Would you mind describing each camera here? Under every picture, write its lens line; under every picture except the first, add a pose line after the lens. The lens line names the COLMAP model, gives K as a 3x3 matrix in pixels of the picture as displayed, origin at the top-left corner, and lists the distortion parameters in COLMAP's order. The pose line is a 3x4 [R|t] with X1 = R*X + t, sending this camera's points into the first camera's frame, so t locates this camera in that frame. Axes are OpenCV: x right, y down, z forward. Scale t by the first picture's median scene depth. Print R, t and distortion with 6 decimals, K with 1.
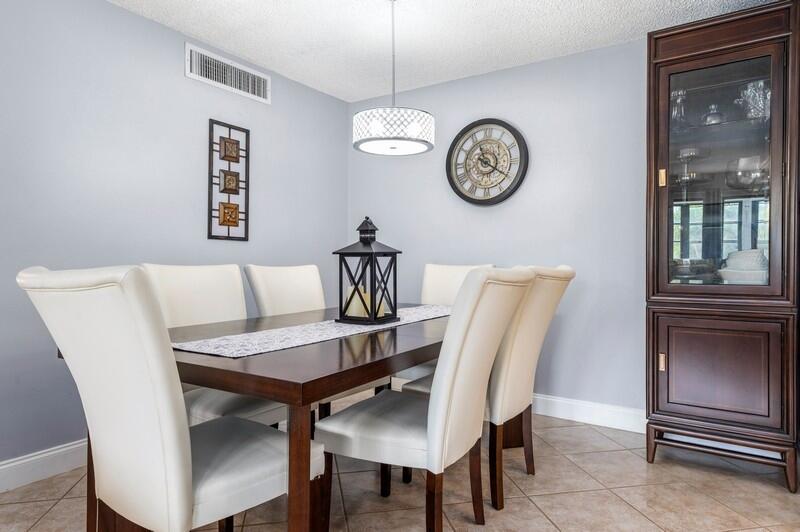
lens RADIAL K [[497.6, 0, 403.0], [0, 497.6, 264.4], [0, 0, 1]] dist [0.006158, 0.001025]
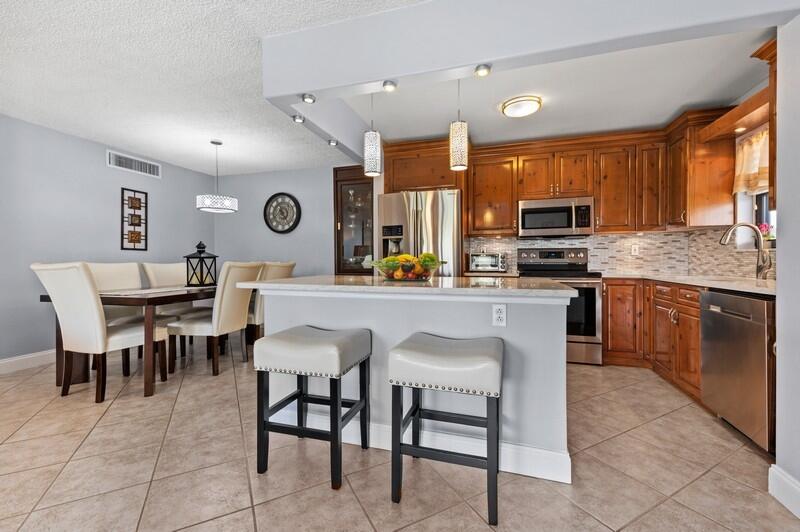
lens RADIAL K [[337.2, 0, 404.0], [0, 337.2, 261.6], [0, 0, 1]] dist [0.009386, 0.000118]
pose [[0.956200, -0.007955, 0.292605, 0.264917], [0.009343, 0.999951, -0.003346, 0.009129], [-0.292564, 0.005933, 0.956228, -0.562762]]
